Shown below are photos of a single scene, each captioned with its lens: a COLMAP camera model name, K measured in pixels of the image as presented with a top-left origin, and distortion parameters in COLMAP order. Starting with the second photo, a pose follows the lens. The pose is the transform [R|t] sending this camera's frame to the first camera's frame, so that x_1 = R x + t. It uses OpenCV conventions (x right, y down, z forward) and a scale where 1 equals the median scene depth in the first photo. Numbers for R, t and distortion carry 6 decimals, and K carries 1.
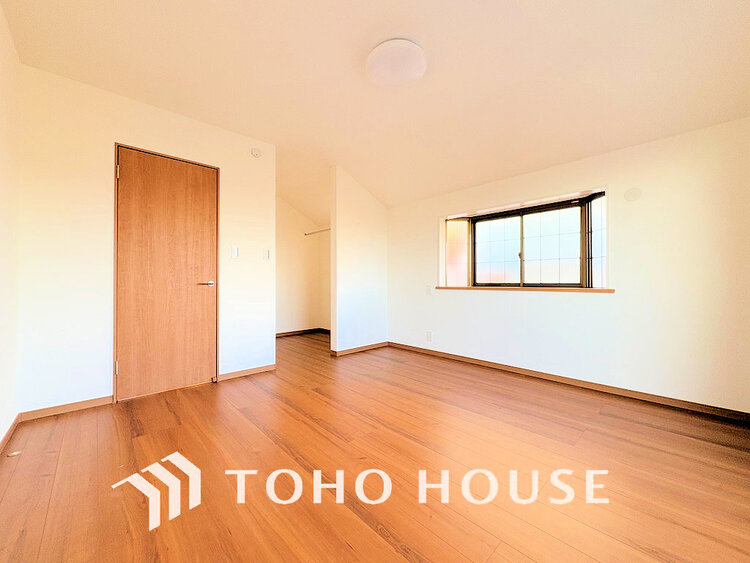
lens RADIAL K [[298.7, 0, 375.0], [0, 298.7, 281.5], [0, 0, 1]] dist [-0.000386, -0.000234]
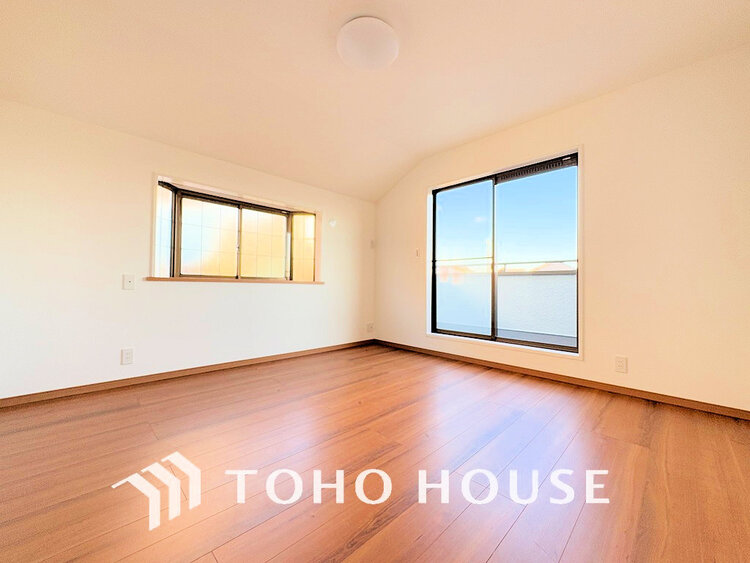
lens RADIAL K [[298.7, 0, 375.0], [0, 298.7, 281.5], [0, 0, 1]] dist [-0.000386, -0.000234]
pose [[-0.032621, 0.012287, 0.999392, -0.522167], [-0.021252, 0.999690, -0.012985, 0.028167], [-0.999242, -0.021663, -0.032350, 0.579974]]
